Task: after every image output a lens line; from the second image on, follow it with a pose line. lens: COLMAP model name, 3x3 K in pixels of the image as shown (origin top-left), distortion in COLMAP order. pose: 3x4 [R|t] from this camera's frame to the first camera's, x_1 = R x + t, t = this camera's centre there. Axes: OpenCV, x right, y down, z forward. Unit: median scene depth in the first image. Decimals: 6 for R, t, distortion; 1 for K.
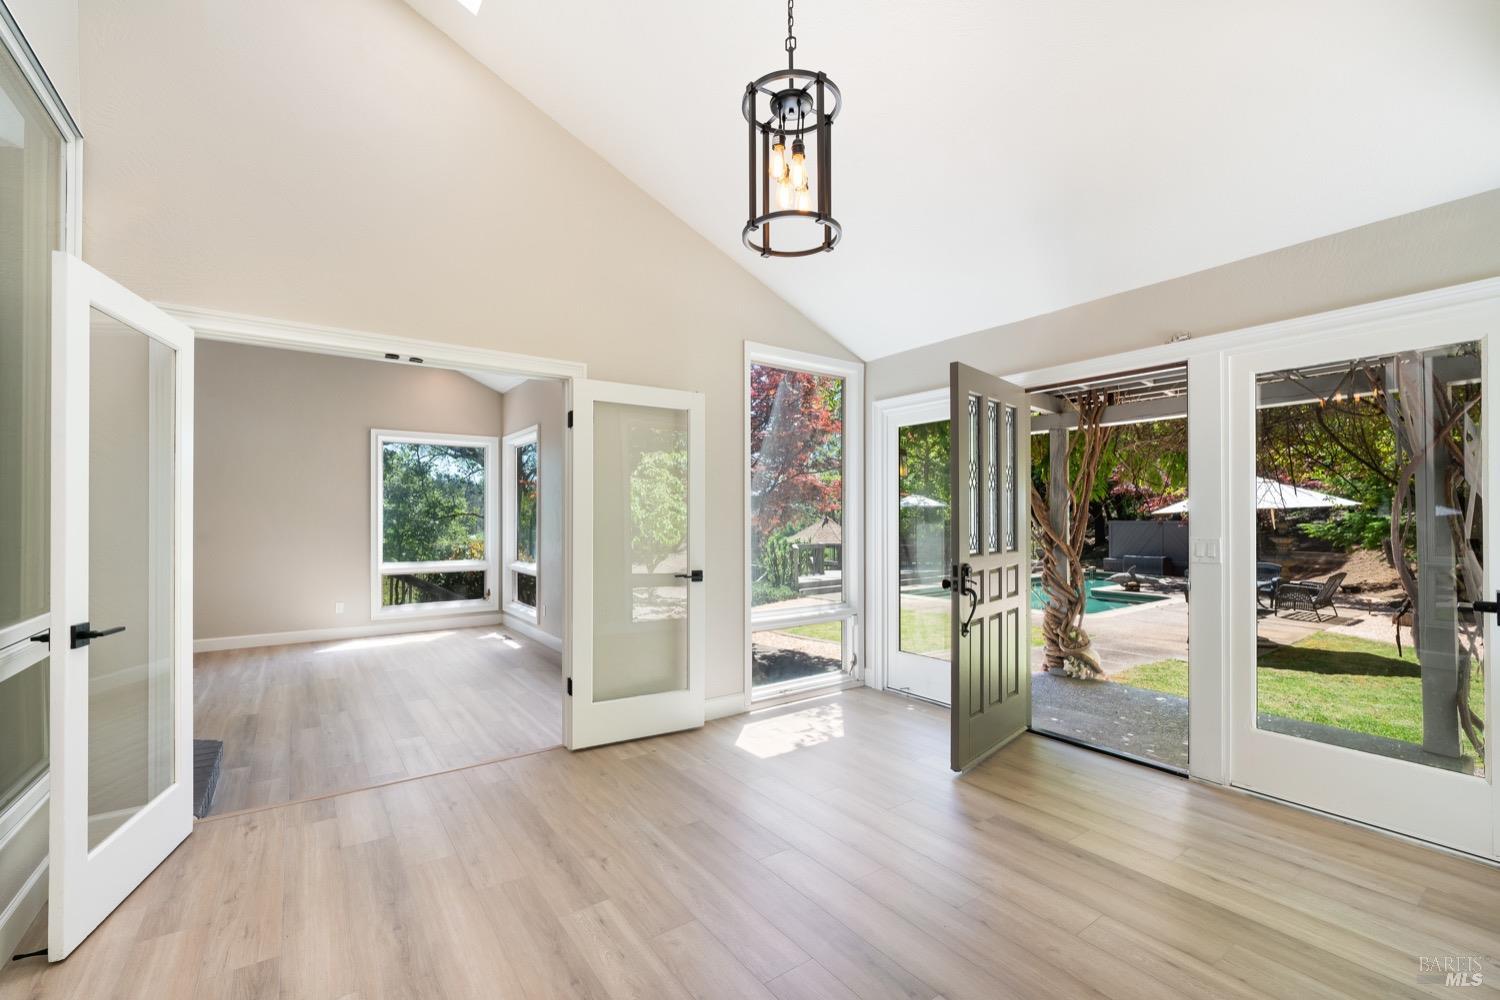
lens RADIAL K [[619.2, 0, 742.6], [0, 619.2, 514.0], [0, 0, 1]] dist [-0.005626, 0.000090]
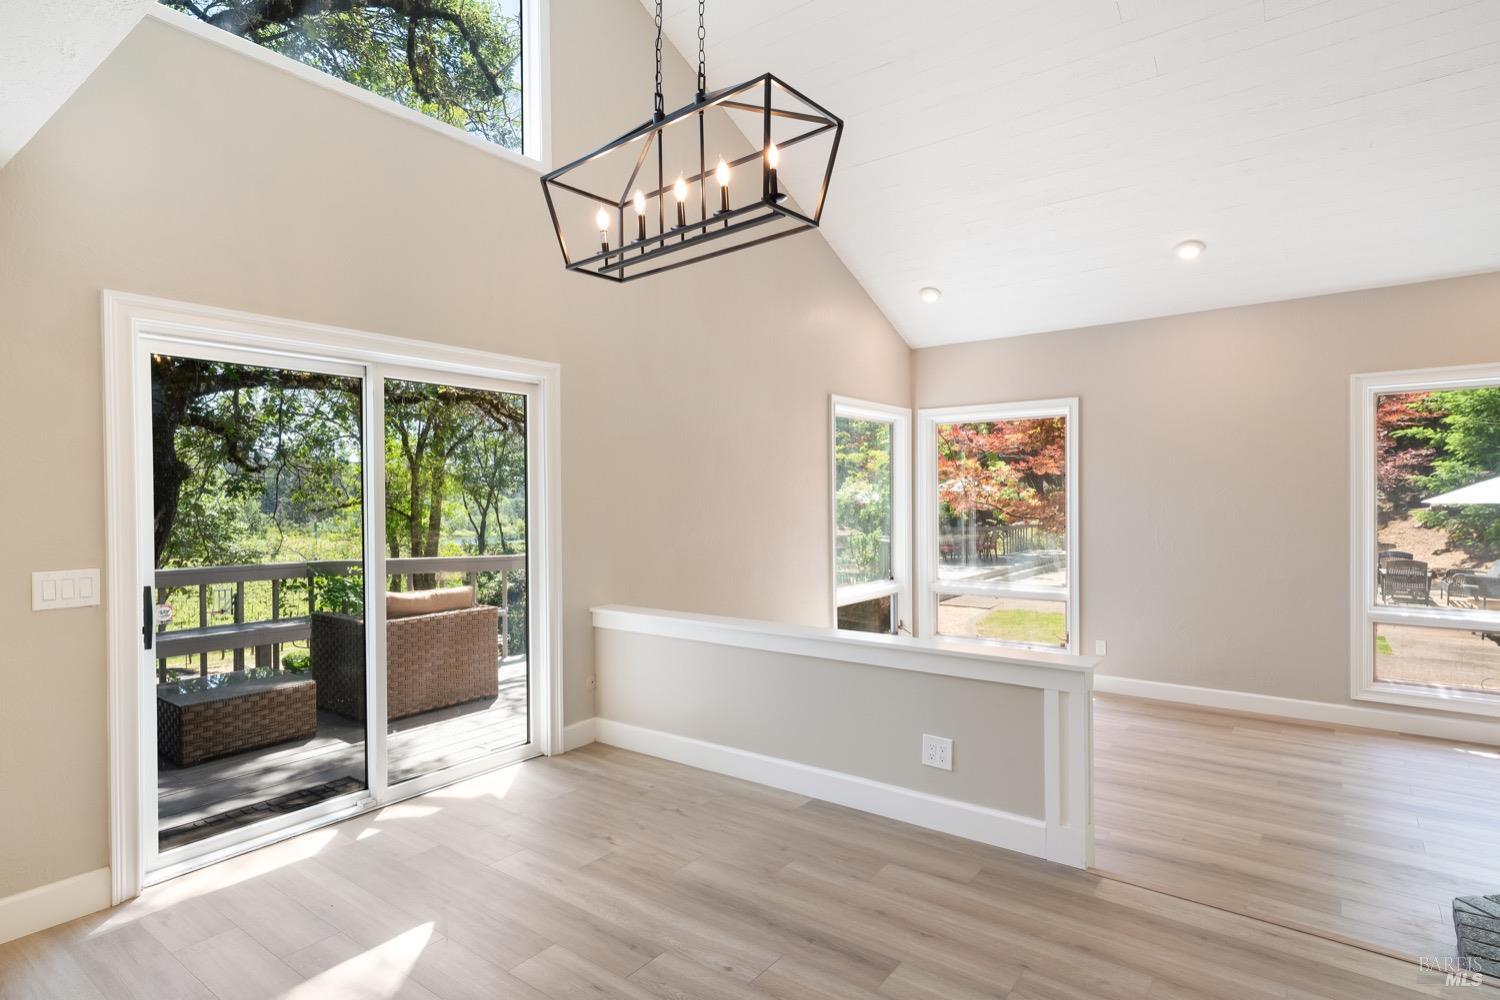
lens RADIAL K [[793.6, 0, 744.0], [0, 793.6, 504.4], [0, 0, 1]] dist [0.012771, -0.000599]
pose [[0.959375, -0.007853, 0.282025, -1.438930], [0.004900, 0.999926, 0.011174, -0.040986], [-0.282092, -0.009339, 0.959342, 0.281706]]
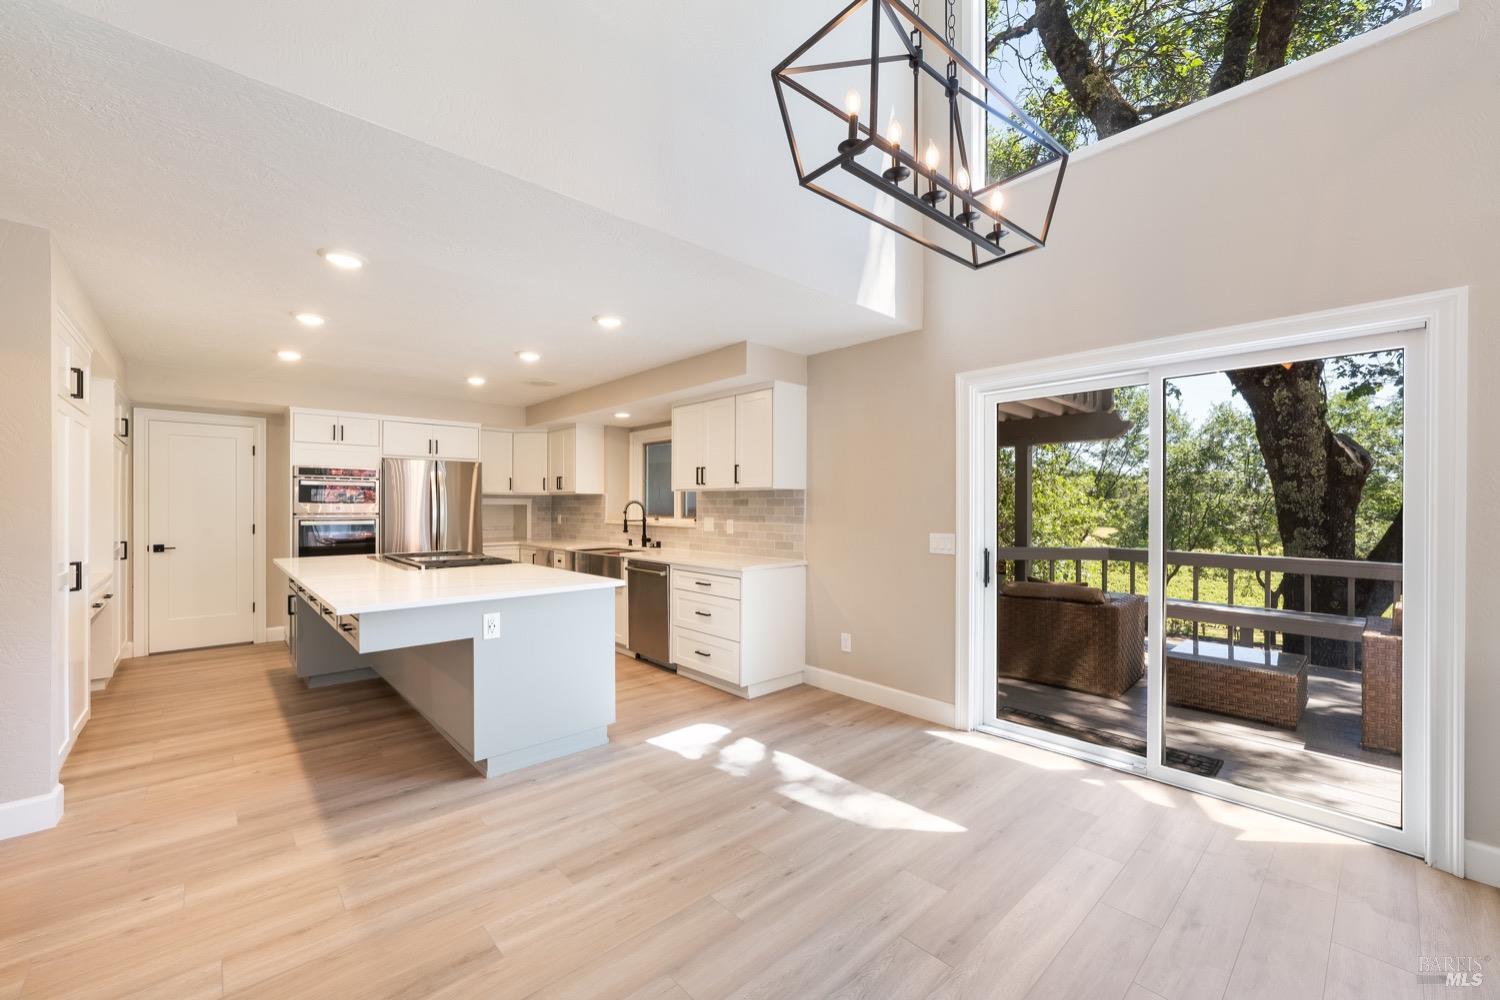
lens RADIAL K [[605.7, 0, 746.7], [0, 605.7, 504.0], [0, 0, 1]] dist [-0.005891, 0.000141]
pose [[0.098469, -0.000066, -0.995140, -1.014363], [0.002813, 0.999996, 0.000212, -0.030201], [0.995136, -0.002820, 0.098468, 0.609133]]
